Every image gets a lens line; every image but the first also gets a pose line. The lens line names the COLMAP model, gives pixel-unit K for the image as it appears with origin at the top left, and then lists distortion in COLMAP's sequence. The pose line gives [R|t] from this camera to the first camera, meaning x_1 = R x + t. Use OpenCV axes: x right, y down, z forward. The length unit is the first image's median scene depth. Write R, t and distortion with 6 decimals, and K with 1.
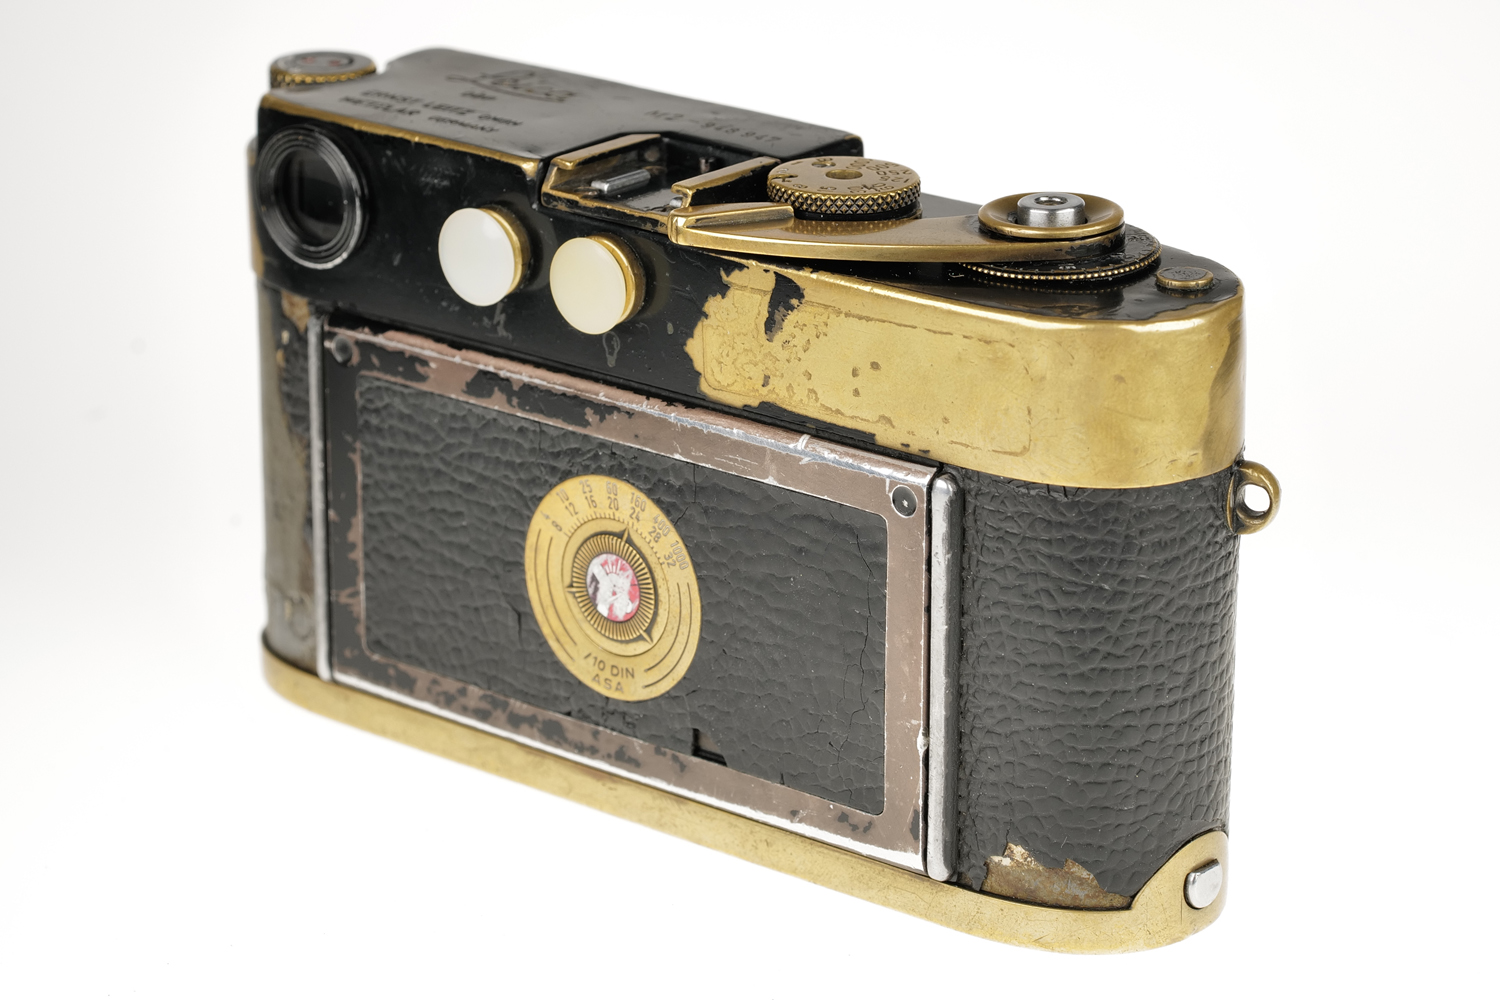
lens RADIAL K [[4854.2, 0, 749.7], [0, 4854.2, 499.8], [0, 0, 1]] dist [0.014775, 0.000000]
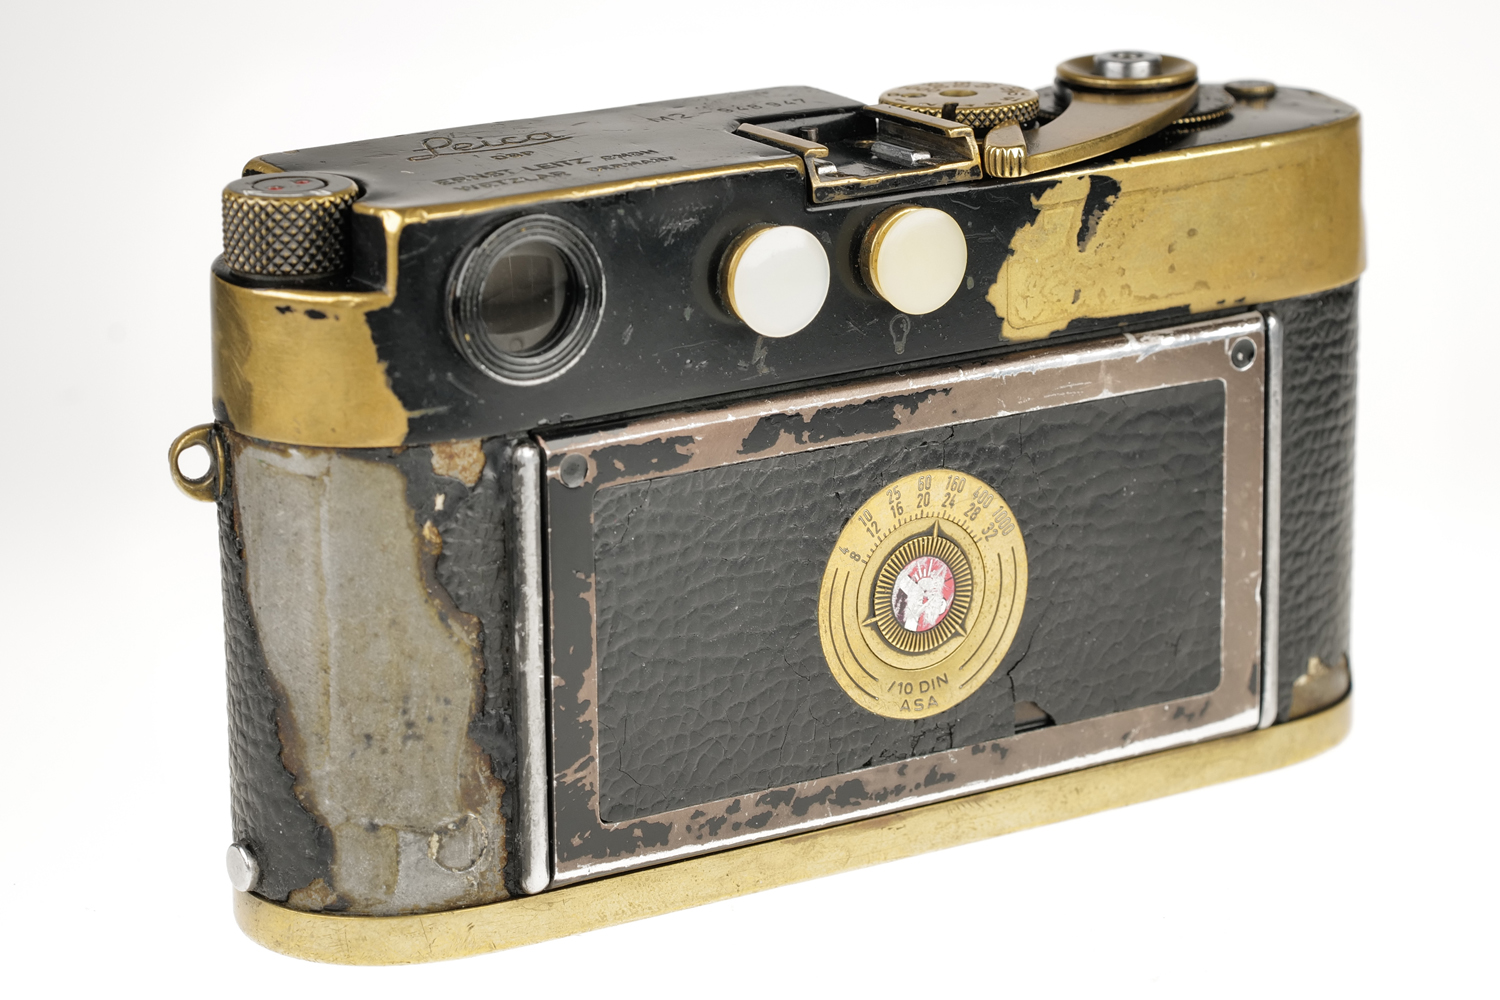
lens RADIAL K [[4854.2, 0, 750.4], [0, 4854.2, 503.1], [0, 0, 1]] dist [0.014775, 0.000000]
pose [[0.297034, -0.263631, 0.917752, -0.869003], [0.322589, 0.932327, 0.163410, -0.157145], [-0.898725, 0.247518, 0.361978, 0.694694]]
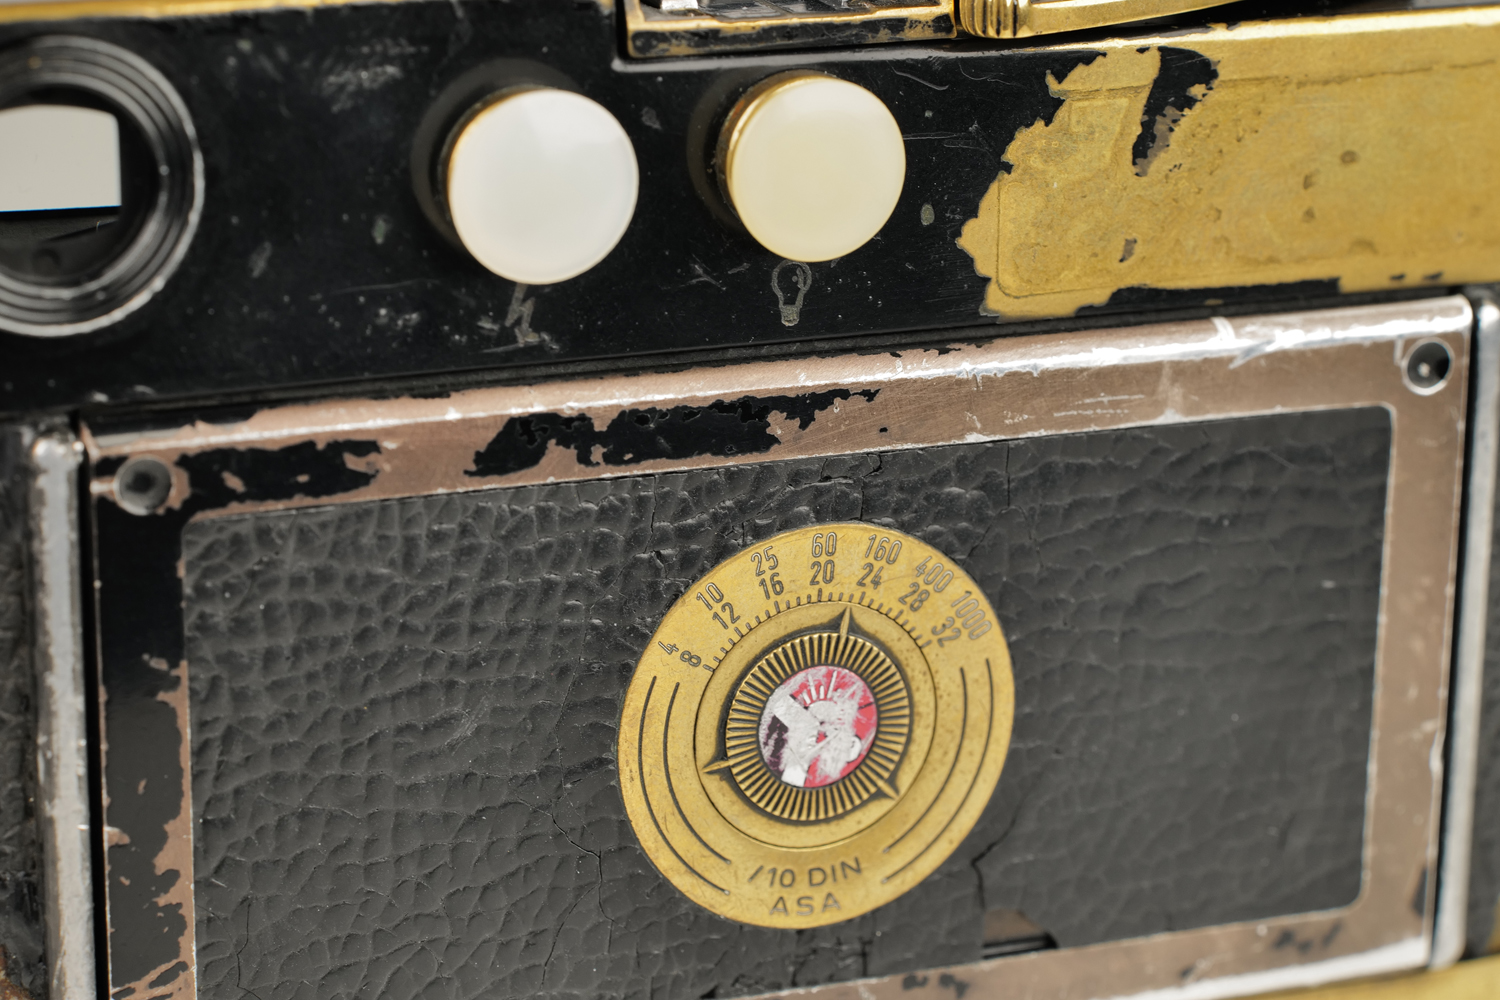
lens RADIAL K [[4013.3, 0, 749.5], [0, 4013.3, 494.2], [0, 0, 1]] dist [0.014531, 0.000000]
pose [[0.491861, -0.261075, 0.830610, -0.399979], [0.271838, 0.952344, 0.138364, -0.071468], [-0.827150, 0.157735, 0.539391, 0.758216]]
